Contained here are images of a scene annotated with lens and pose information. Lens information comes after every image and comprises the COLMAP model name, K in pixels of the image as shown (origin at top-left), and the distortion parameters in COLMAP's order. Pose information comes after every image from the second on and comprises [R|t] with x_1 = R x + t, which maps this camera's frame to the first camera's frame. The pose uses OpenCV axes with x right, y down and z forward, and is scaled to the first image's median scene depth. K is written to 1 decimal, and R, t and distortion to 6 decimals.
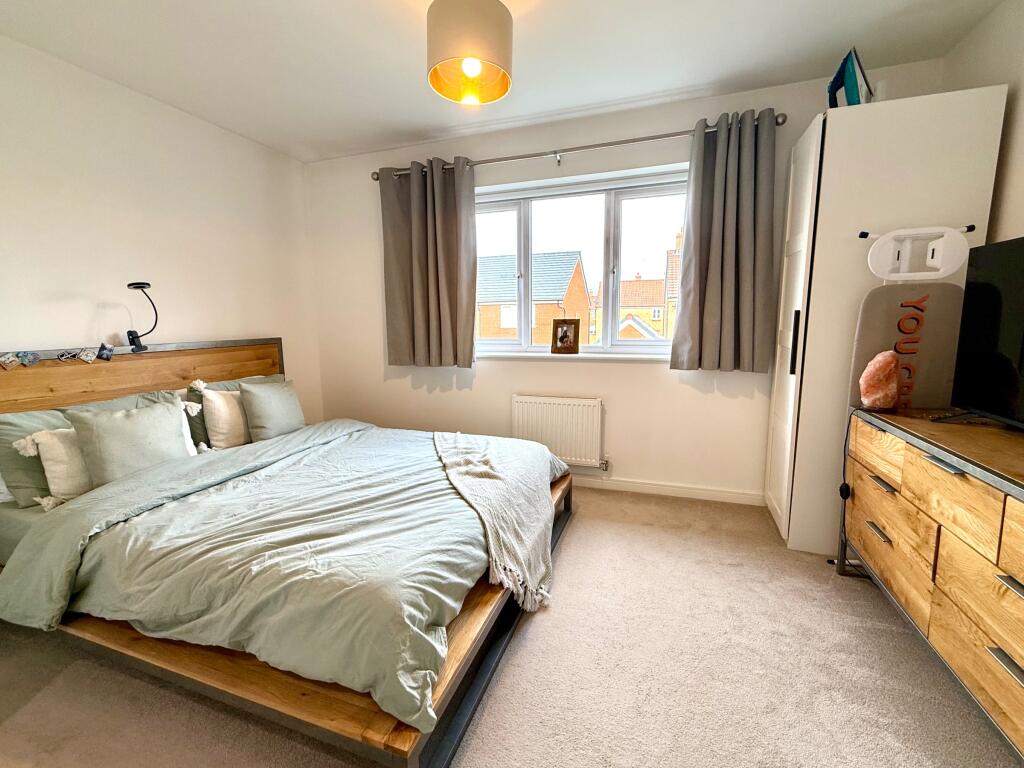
lens RADIAL K [[449.3, 0, 494.3], [0, 449.3, 382.5], [0, 0, 1]] dist [0.009665, -0.000086]
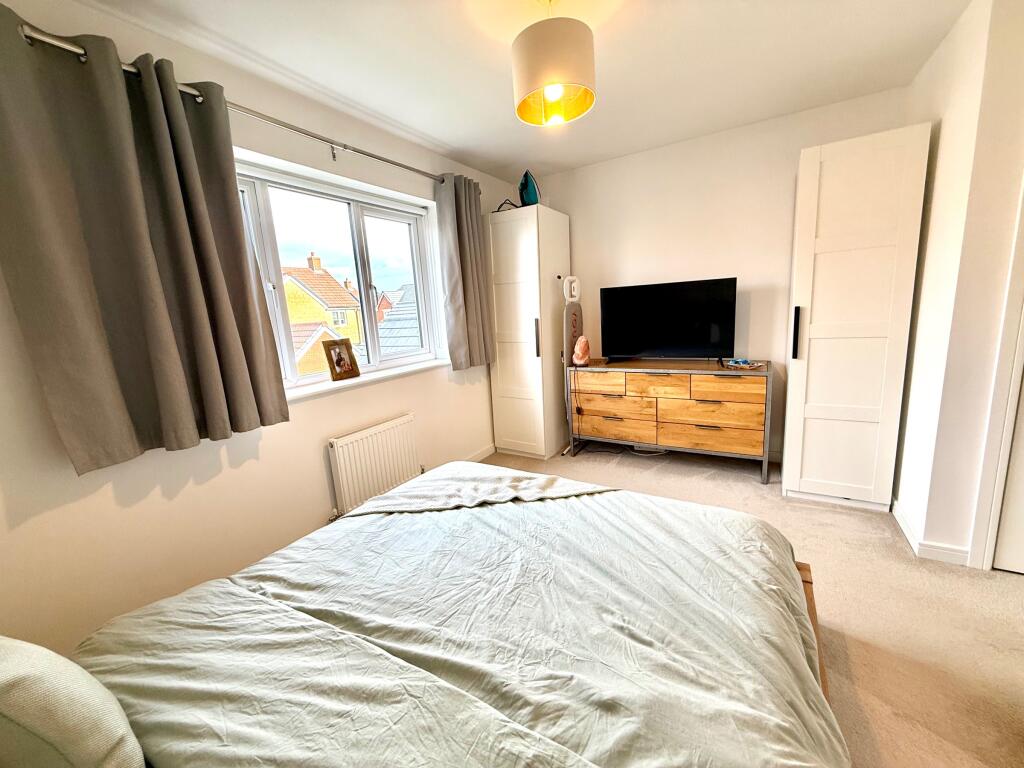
lens RADIAL K [[426.0, 0, 512.0], [0, 426.0, 384.0], [0, 0, 1]] dist [0.010572, -0.005424]
pose [[0.164688, -0.172312, 0.971178, -0.688997], [0.202120, 0.969623, 0.137761, -0.119694], [-0.965415, 0.173606, 0.194513, 0.619050]]
